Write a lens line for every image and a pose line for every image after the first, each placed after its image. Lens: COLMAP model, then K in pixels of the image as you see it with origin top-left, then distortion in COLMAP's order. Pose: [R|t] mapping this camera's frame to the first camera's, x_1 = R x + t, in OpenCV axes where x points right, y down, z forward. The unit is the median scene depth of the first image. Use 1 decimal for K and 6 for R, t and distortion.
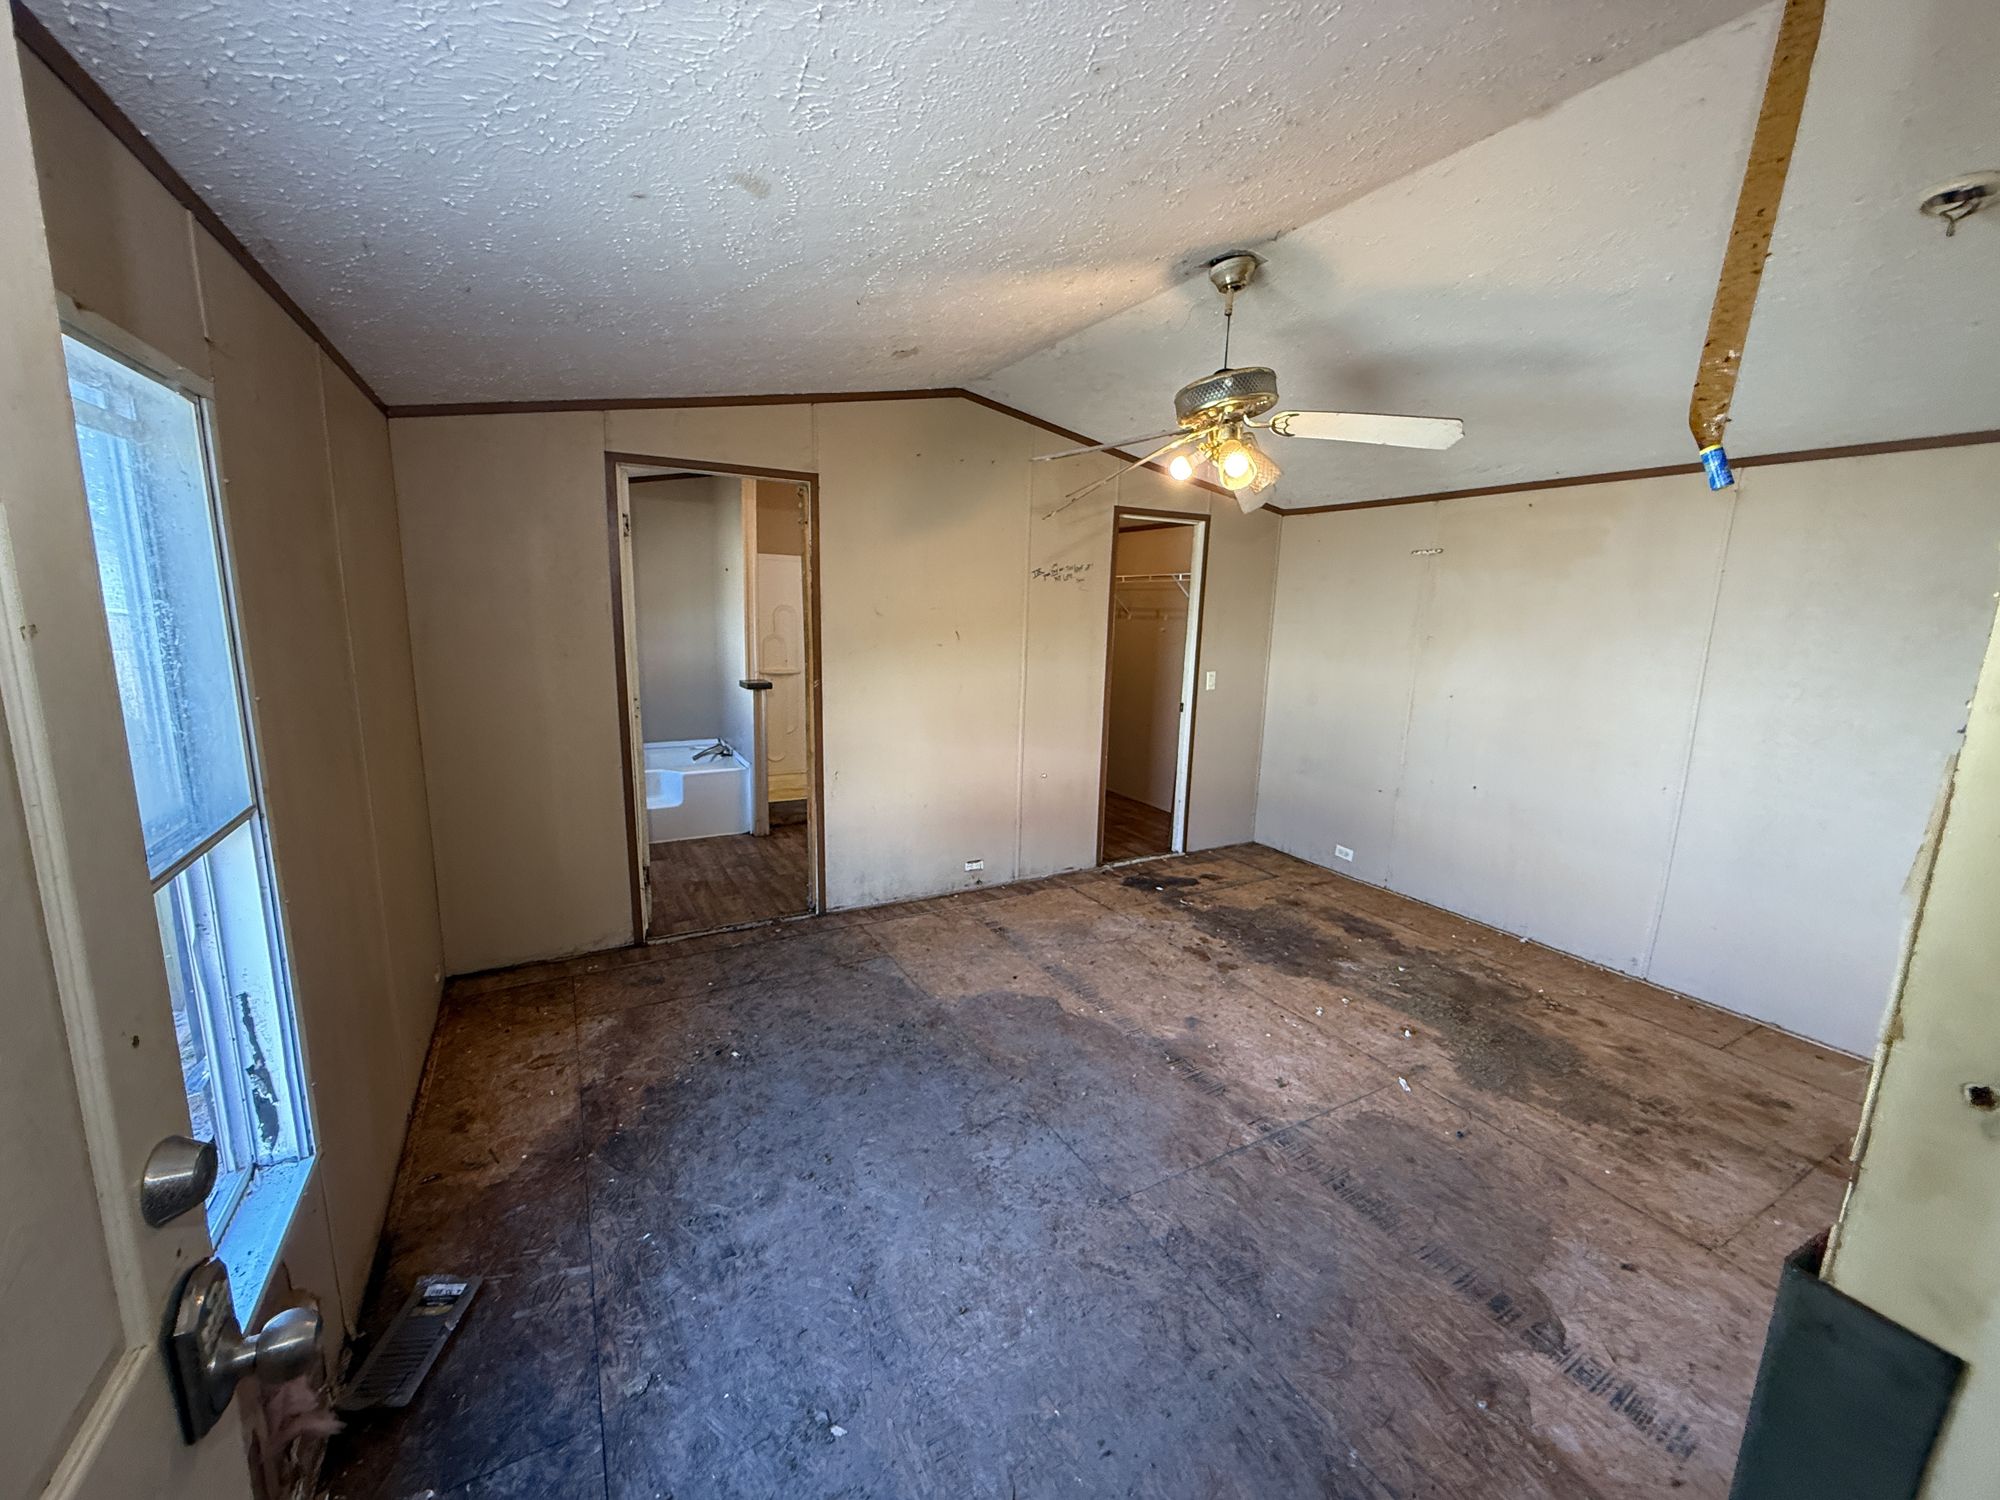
lens RADIAL K [[796.4, 0, 1000.0], [0, 796.4, 752.7], [0, 0, 1]] dist [-0.000219, 0.000074]
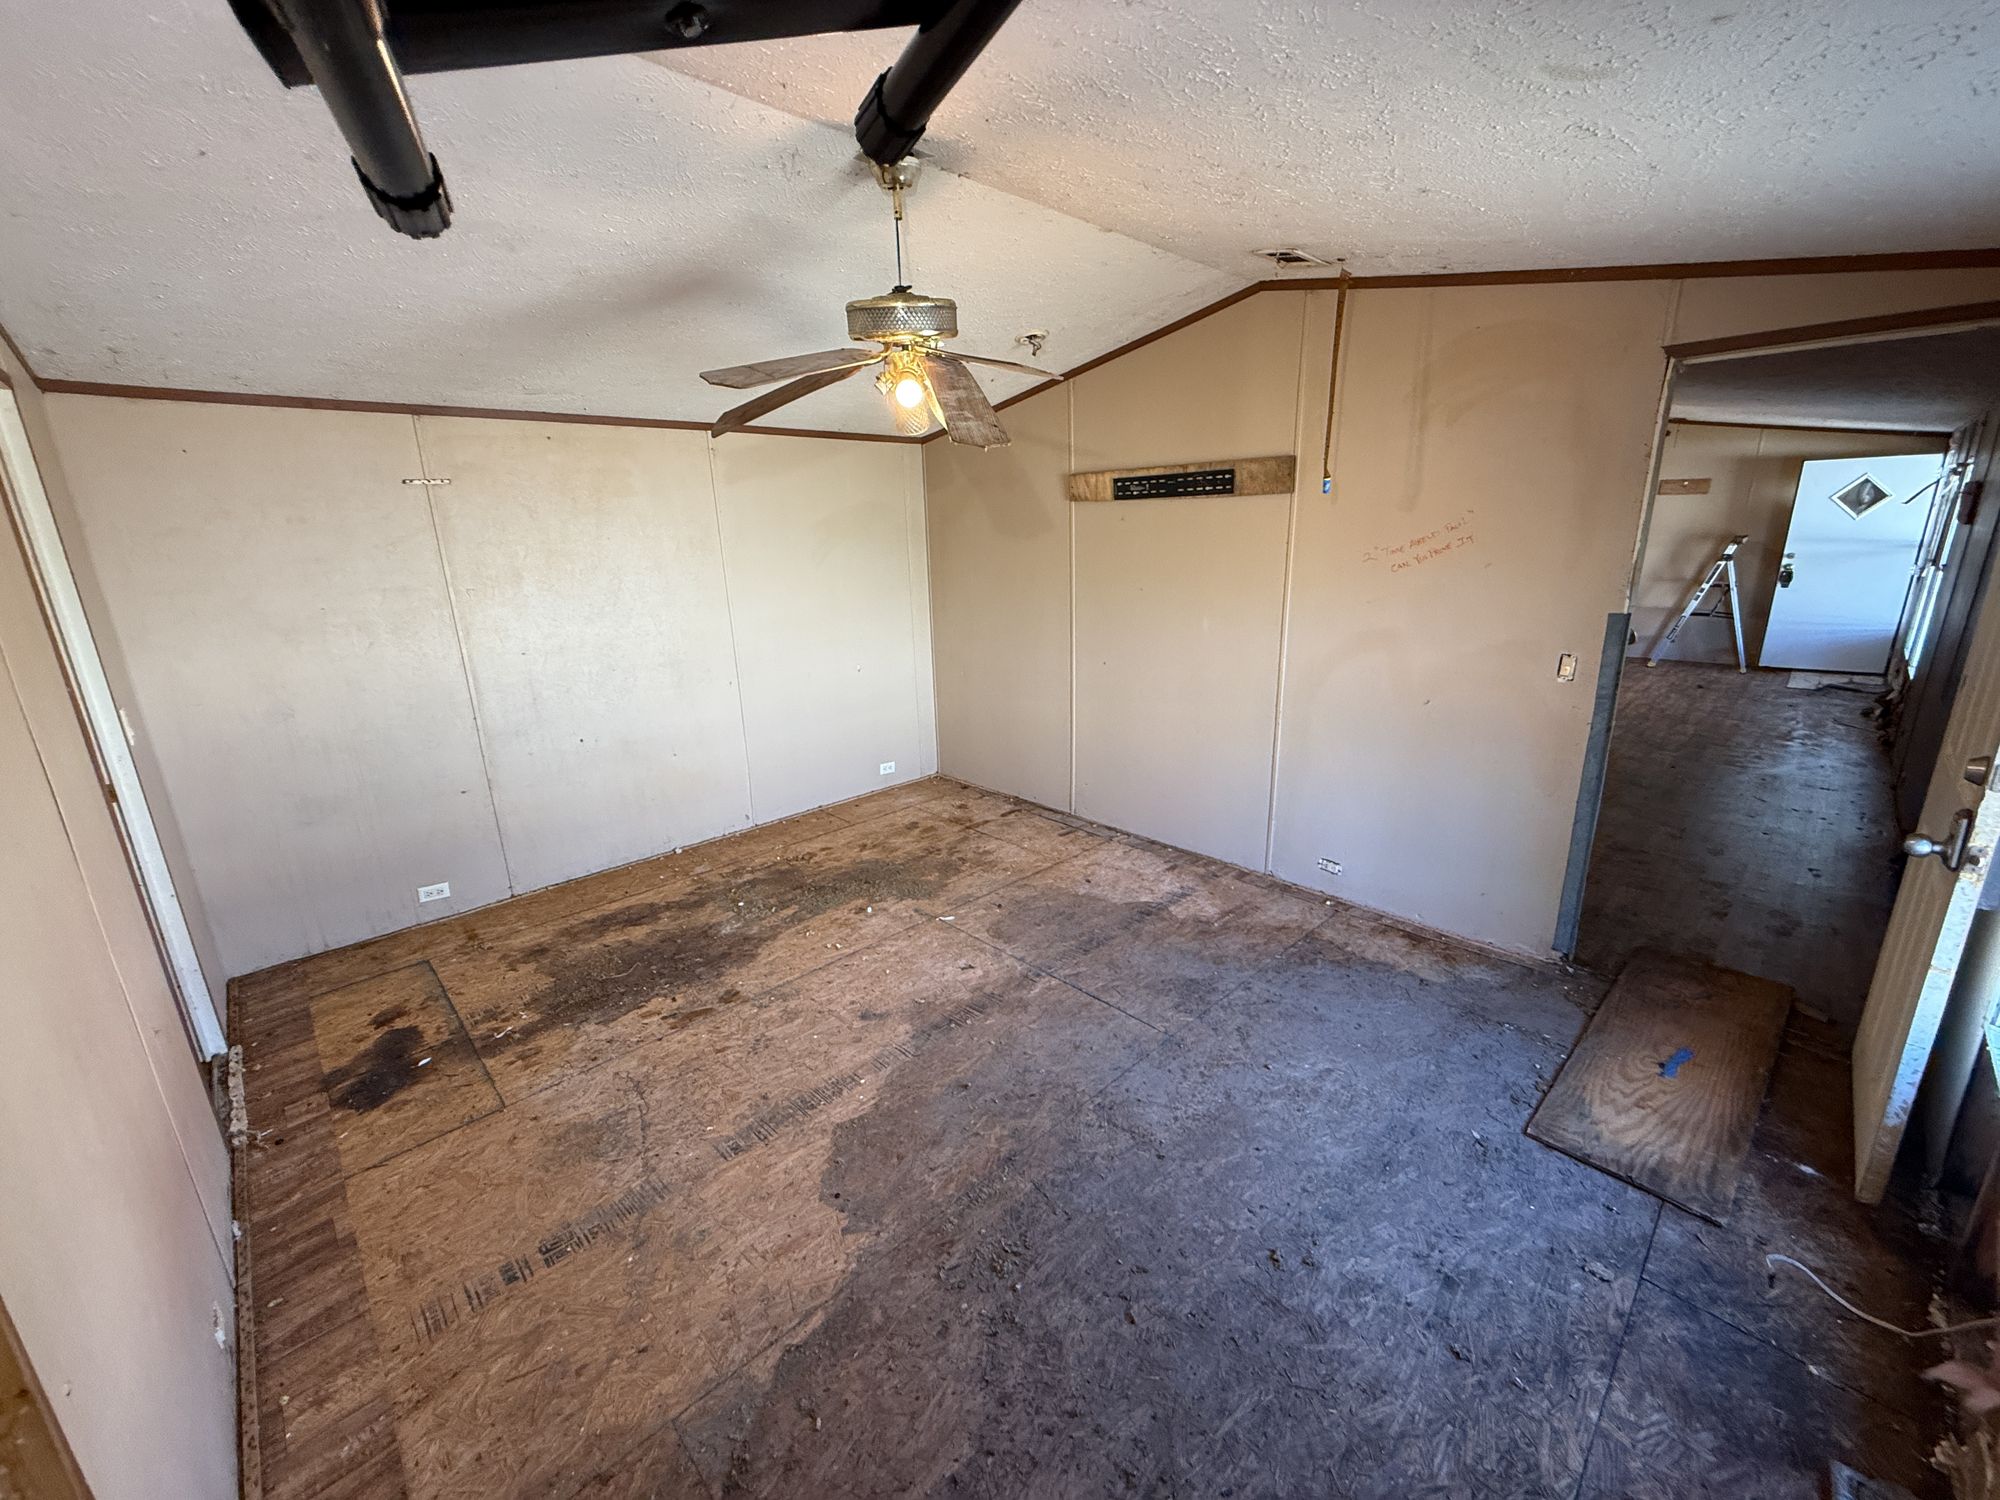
lens RADIAL K [[796.4, 0, 1000.0], [0, 796.4, 752.7], [0, 0, 1]] dist [-0.000219, 0.000074]
pose [[-0.253829, -0.281345, 0.925427, -0.477216], [0.199897, 0.920849, 0.334782, -0.185818], [-0.946368, 0.269967, -0.177498, 0.801323]]
